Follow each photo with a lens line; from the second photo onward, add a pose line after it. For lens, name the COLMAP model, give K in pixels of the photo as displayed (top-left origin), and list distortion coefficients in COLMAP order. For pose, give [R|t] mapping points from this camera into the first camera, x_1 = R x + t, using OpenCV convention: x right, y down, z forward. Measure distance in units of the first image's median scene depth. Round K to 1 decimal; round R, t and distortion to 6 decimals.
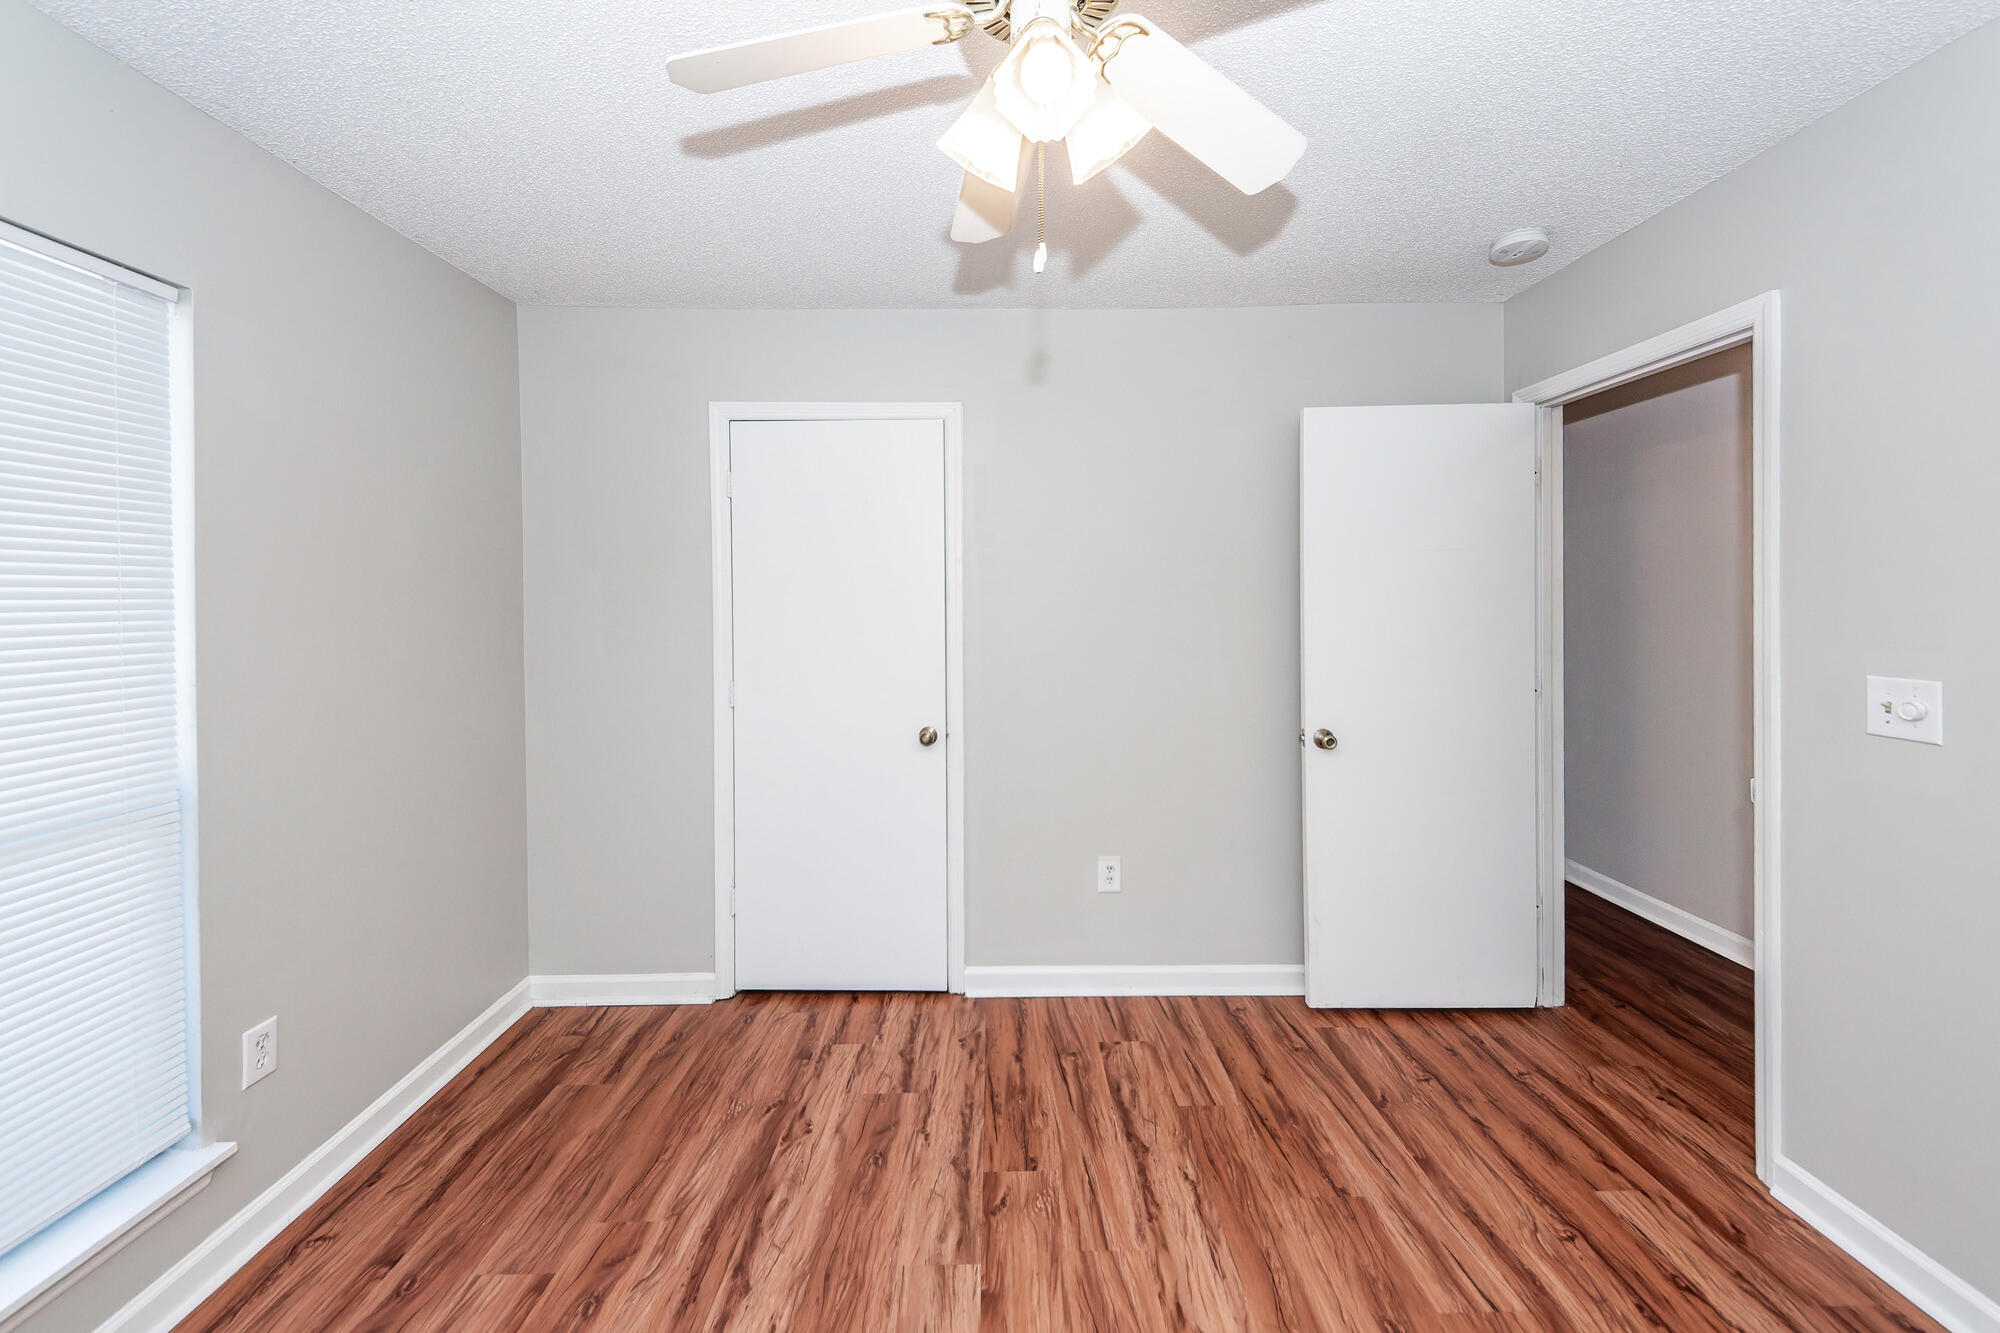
lens RADIAL K [[754.9, 0, 1007.0], [0, 754.9, 603.6], [0, 0, 1]] dist [0.008872, -0.003695]
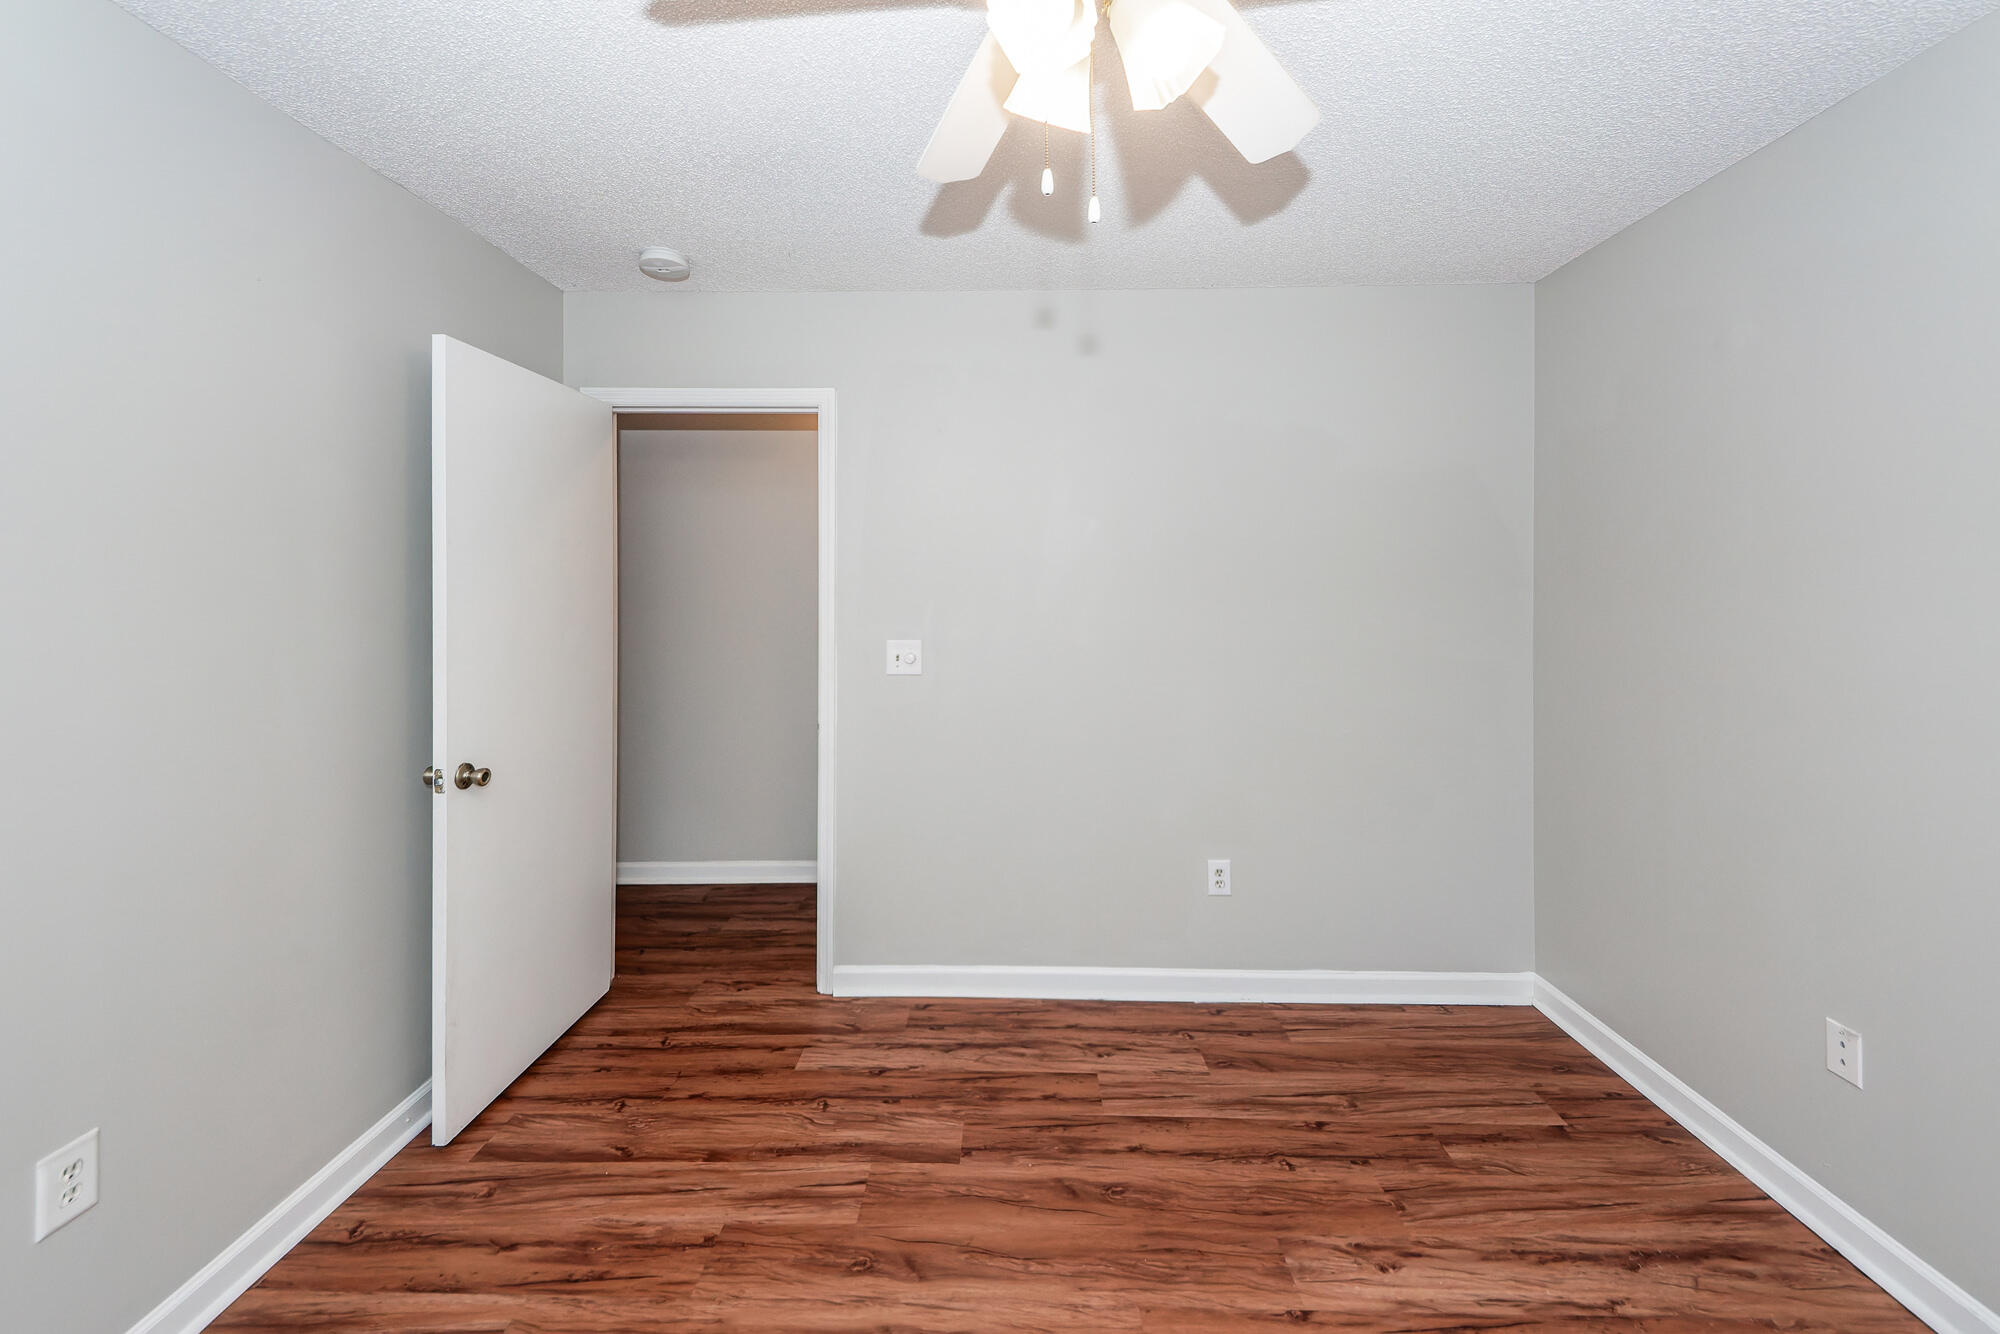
lens RADIAL K [[754.9, 0, 1009.7], [0, 754.9, 596.7], [0, 0, 1]] dist [0.008872, -0.003695]
pose [[0.036756, 0.003406, 0.999318, -0.435733], [0.007633, 0.999964, -0.003689, 0.007328], [-0.999295, 0.007764, 0.036729, 0.569836]]
